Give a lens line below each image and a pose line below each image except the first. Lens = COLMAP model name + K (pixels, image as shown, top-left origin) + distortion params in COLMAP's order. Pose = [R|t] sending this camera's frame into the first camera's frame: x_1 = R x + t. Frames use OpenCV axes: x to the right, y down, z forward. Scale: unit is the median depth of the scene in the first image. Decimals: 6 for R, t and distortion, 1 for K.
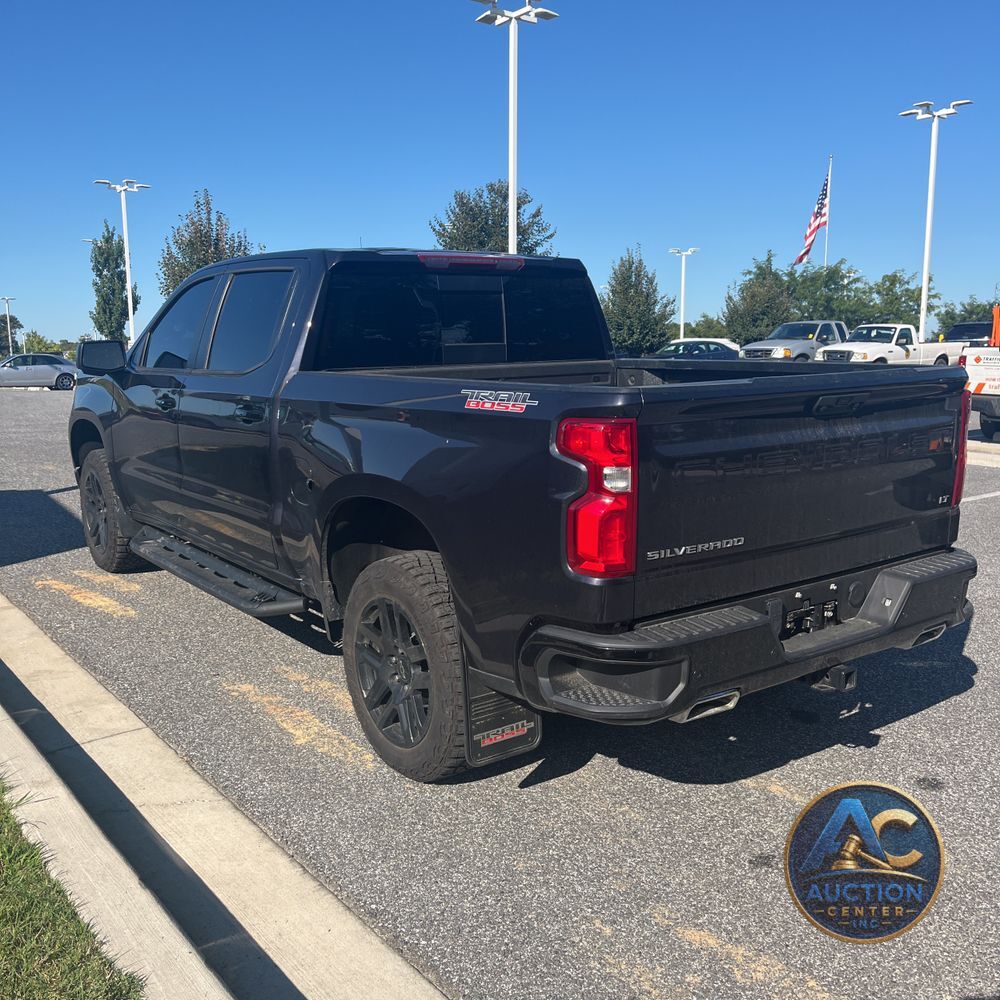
lens RADIAL K [[1019.2, 0, 467.5], [0, 1019.2, 479.4], [0, 0, 1]] dist [0.029852, -0.013639]
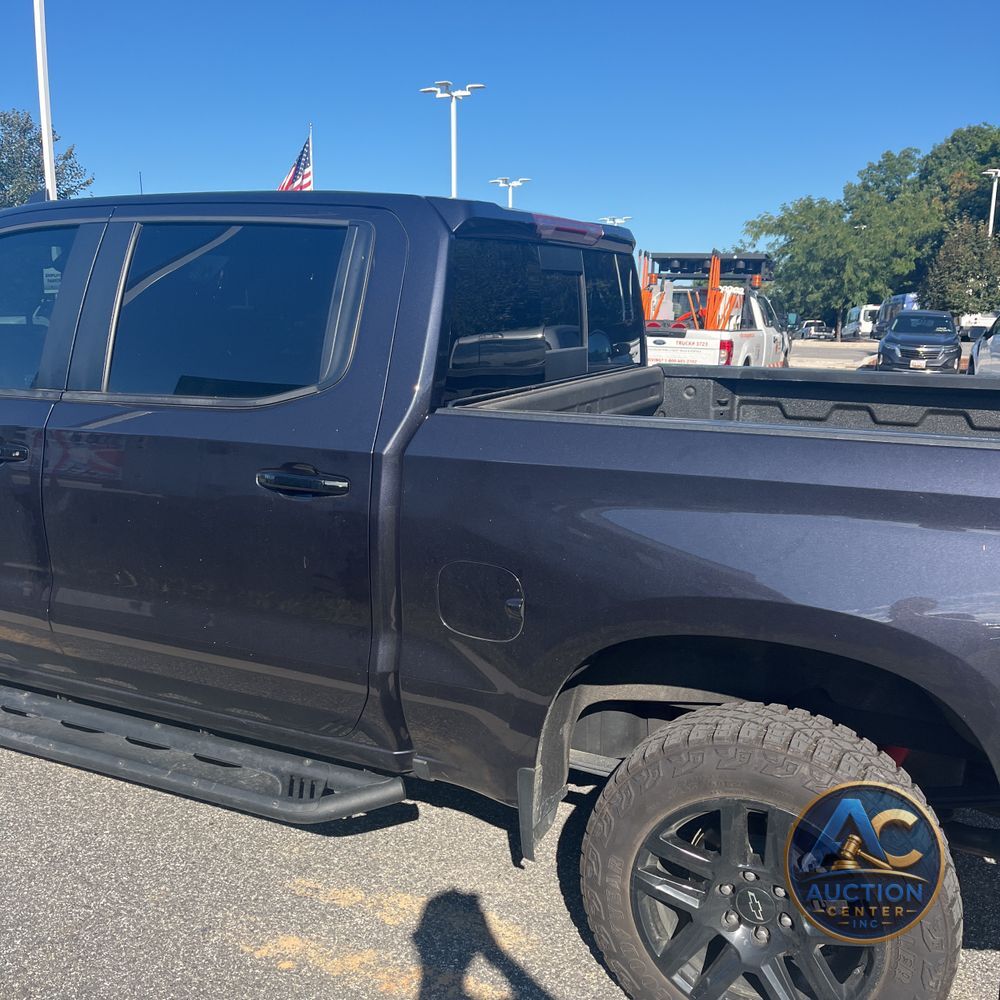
lens RADIAL K [[1026.1, 0, 496.4], [0, 1026.1, 497.2], [0, 0, 1]] dist [0.024037, -0.029935]
pose [[0.866766, -0.072634, 0.493397, -0.066834], [0.047837, 0.996884, 0.062717, -0.014355], [-0.496415, -0.030759, 0.867540, 0.075534]]
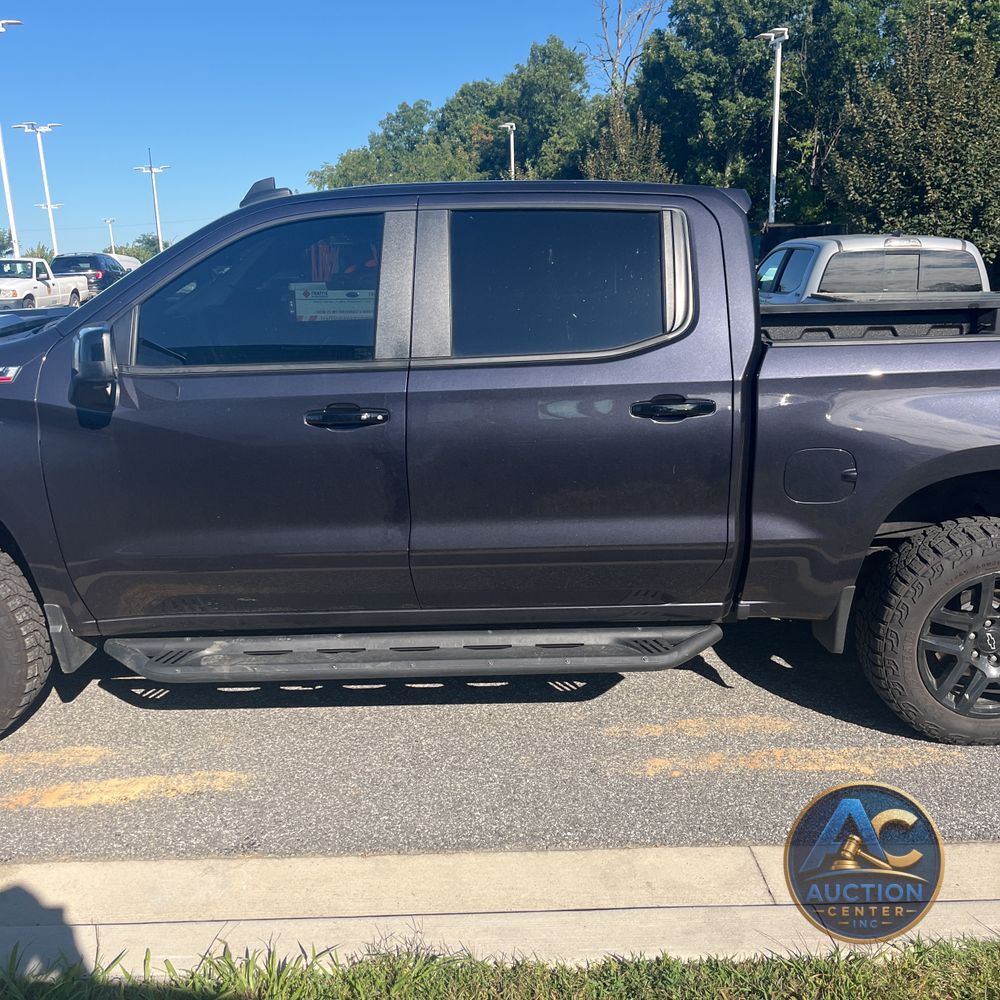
lens RADIAL K [[1026.1, 0, 496.4], [0, 1026.1, 497.2], [0, 0, 1]] dist [0.024037, -0.029935]
pose [[0.564198, -0.197607, 0.801644, -0.149659], [0.131816, 0.980041, 0.148810, -0.021378], [-0.815049, 0.021711, 0.578985, 0.111974]]
